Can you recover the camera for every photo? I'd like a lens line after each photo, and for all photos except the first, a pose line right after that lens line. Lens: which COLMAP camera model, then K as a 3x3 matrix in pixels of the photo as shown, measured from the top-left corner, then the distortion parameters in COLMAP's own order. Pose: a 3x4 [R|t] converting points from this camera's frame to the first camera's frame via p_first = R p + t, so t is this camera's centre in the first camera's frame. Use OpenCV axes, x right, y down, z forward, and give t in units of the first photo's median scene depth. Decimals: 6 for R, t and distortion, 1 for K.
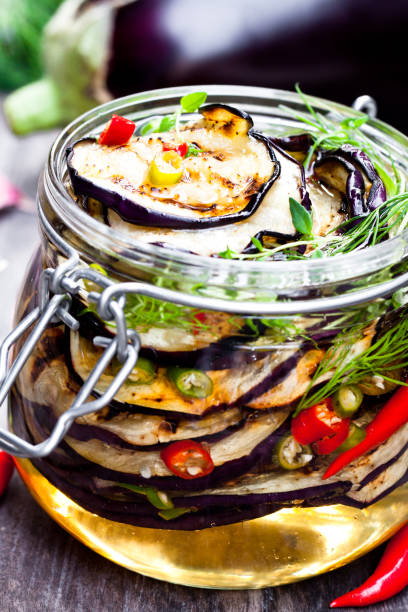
lens RADIAL K [[3588.4, 0, 201.8], [0, 3588.4, 306.5], [0, 0, 1]] dist [0.426367, 0.000000]
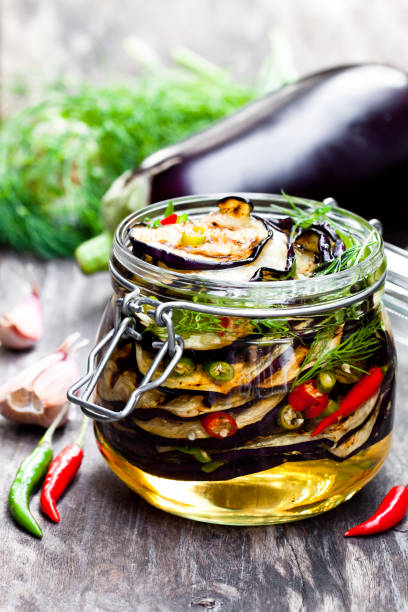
lens RADIAL K [[3588.4, 0, 207.2], [0, 3588.4, 304.6], [0, 0, 1]] dist [0.426367, 0.000000]
pose [[0.998902, -0.046791, 0.002346, -0.010089], [0.046670, 0.989437, -0.137248, 0.194227], [0.004101, 0.137207, 0.990534, -0.462844]]
